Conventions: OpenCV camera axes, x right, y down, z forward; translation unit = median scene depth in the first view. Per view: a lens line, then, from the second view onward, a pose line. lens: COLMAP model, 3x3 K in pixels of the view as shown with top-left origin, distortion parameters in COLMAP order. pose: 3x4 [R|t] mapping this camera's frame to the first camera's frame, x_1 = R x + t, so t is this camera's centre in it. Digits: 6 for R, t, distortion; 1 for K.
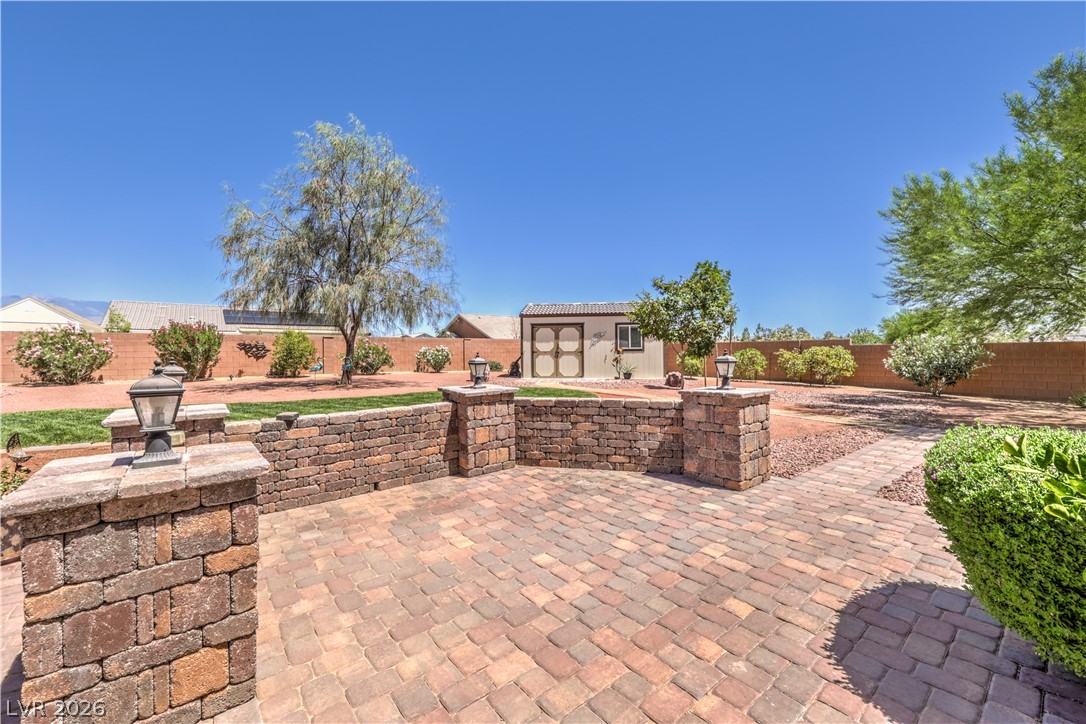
lens RADIAL K [[437.1, 0, 542.0], [0, 437.1, 347.8], [0, 0, 1]] dist [-0.002819, -0.000150]
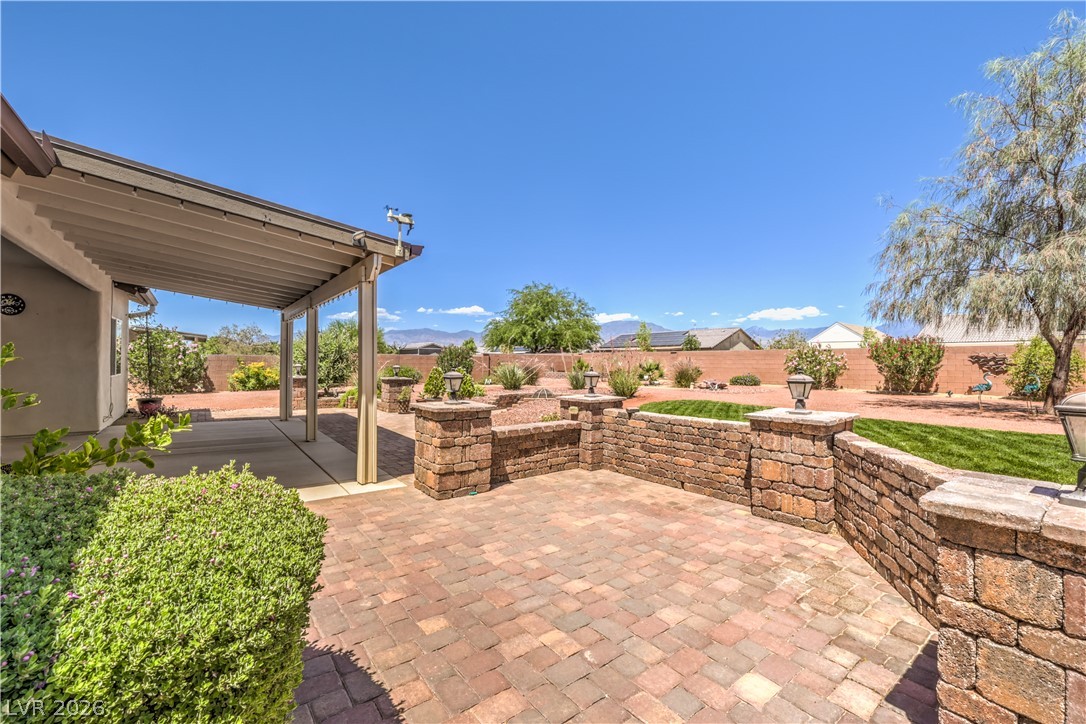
lens RADIAL K [[441.8, 0, 543.0], [0, 441.8, 362.0], [0, 0, 1]] dist [-0.001822, -0.000182]
pose [[-0.011030, 0.003708, -0.999932, 0.216551], [-0.001240, 0.999992, 0.003722, -0.000535], [0.999938, 0.001281, -0.011025, 0.188480]]
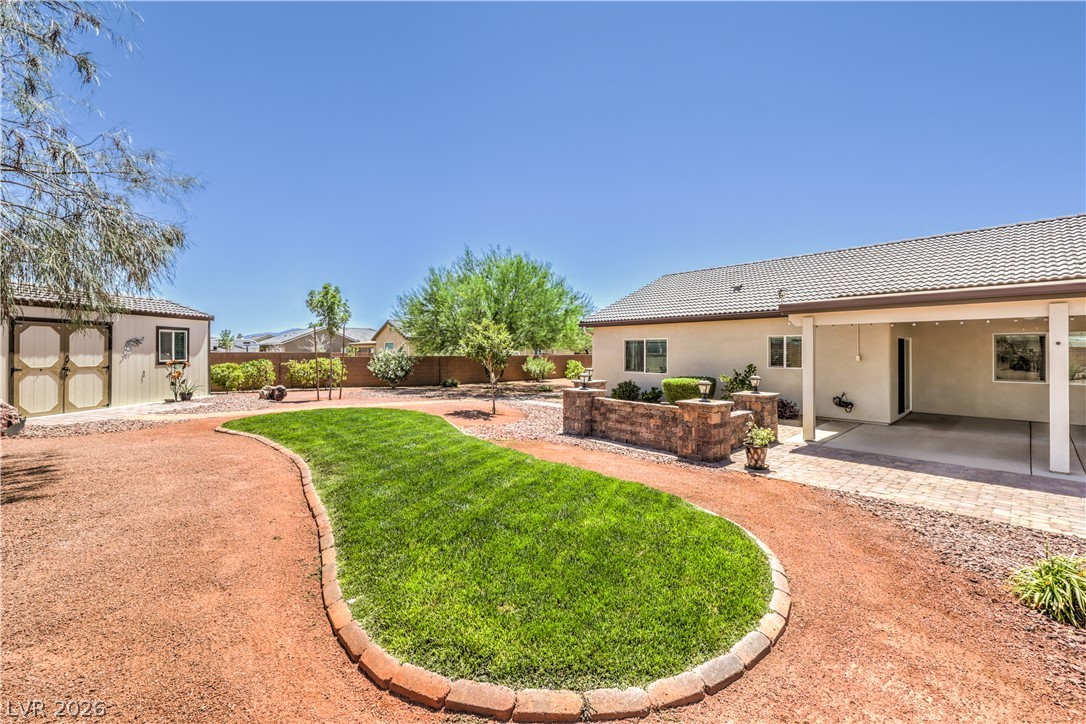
lens RADIAL K [[451.5, 0, 545.2], [0, 451.5, 351.6], [0, 0, 1]] dist [-0.000585, 0.000229]
pose [[-0.057427, 0.006430, 0.998329, -0.690073], [-0.010784, 0.999917, -0.007061, -0.018018], [-0.998291, -0.011171, -0.057353, 0.439185]]
